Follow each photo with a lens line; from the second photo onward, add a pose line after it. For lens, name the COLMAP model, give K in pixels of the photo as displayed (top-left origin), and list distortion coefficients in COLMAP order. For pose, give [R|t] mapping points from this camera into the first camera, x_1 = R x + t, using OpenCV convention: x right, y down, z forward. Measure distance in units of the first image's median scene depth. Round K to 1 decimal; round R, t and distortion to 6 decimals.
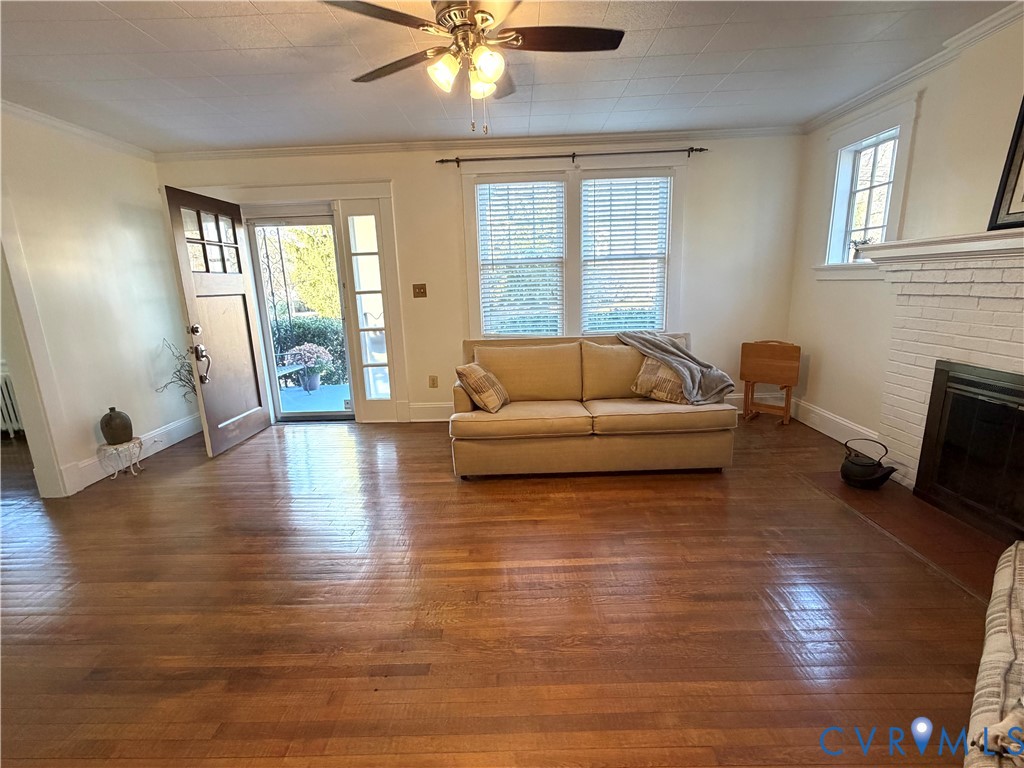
lens RADIAL K [[470.0, 0, 511.3], [0, 470.0, 385.9], [0, 0, 1]] dist [-0.000702, -0.000924]
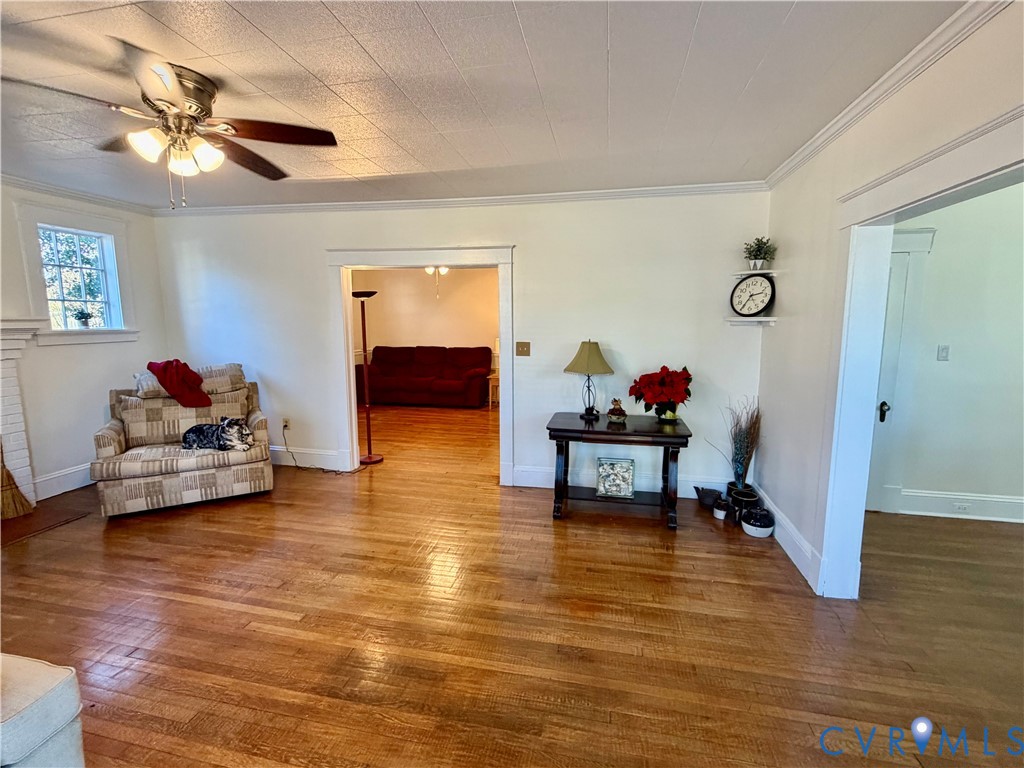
lens RADIAL K [[470.0, 0, 509.2], [0, 470.0, 382.6], [0, 0, 1]] dist [-0.000702, -0.000924]
pose [[-0.979469, 0.000308, 0.201595, -0.974763], [0.069589, 0.939048, 0.336670, -0.480116], [-0.189203, 0.343787, -0.919789, 1.942775]]
